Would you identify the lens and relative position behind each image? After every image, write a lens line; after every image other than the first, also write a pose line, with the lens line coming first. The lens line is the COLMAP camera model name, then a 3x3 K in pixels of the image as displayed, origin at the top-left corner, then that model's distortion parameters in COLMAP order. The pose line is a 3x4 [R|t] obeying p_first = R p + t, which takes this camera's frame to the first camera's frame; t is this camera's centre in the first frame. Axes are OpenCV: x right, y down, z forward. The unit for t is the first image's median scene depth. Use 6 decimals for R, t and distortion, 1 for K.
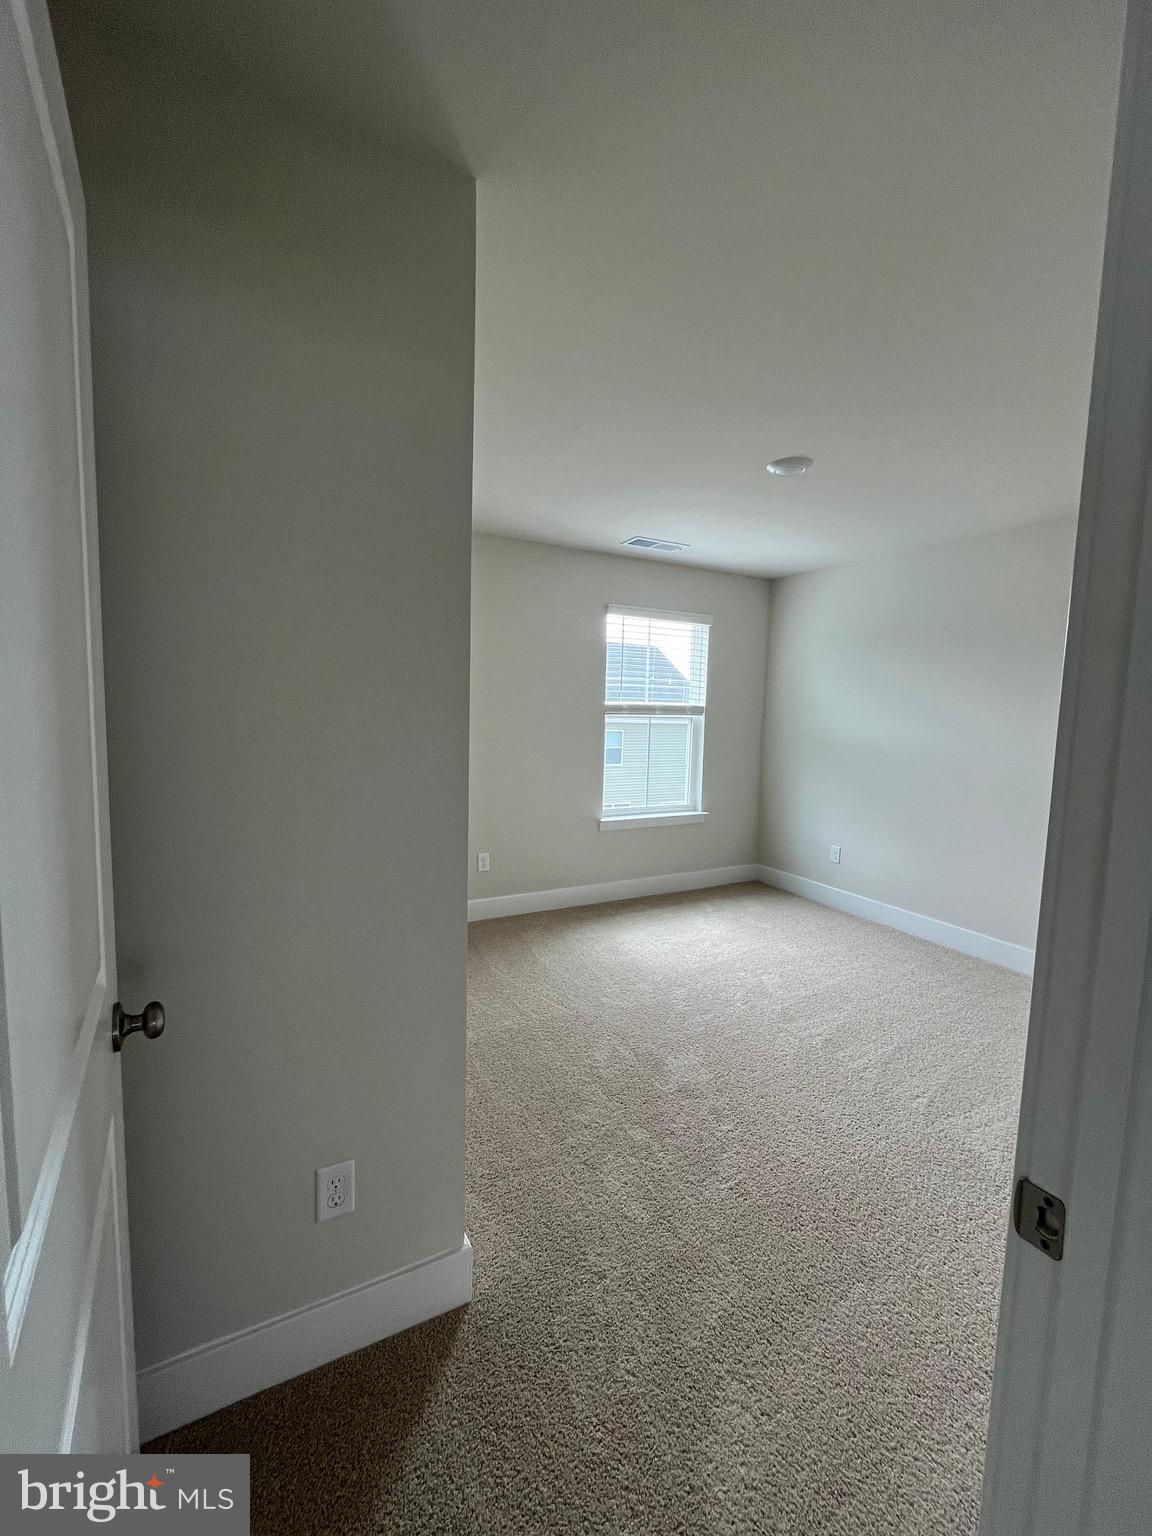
lens RADIAL K [[621.8, 0, 576.0], [0, 621.8, 768.0], [0, 0, 1]] dist [0.001122, -0.000082]
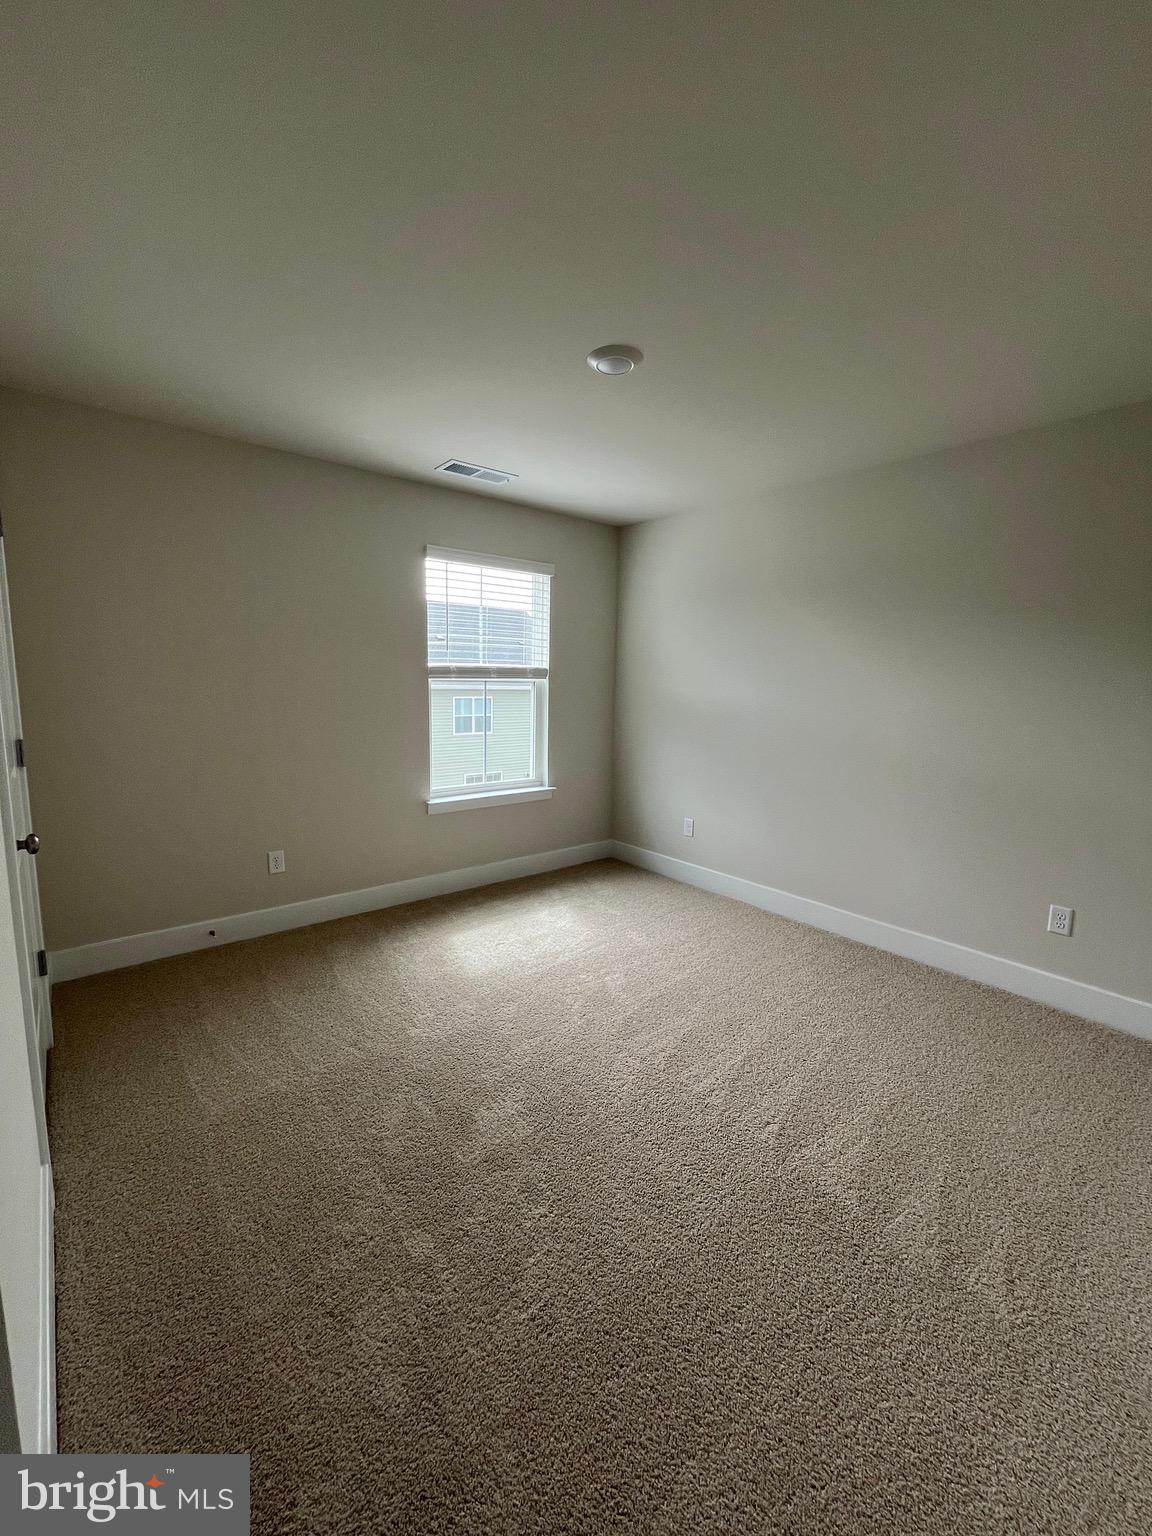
lens RADIAL K [[621.8, 0, 576.0], [0, 621.8, 768.0], [0, 0, 1]] dist [0.001122, -0.000082]
pose [[0.980437, -0.034703, 0.193749, 0.086552], [0.024471, 0.998189, 0.054960, -0.006615], [-0.195305, -0.049144, 0.979510, 0.145094]]
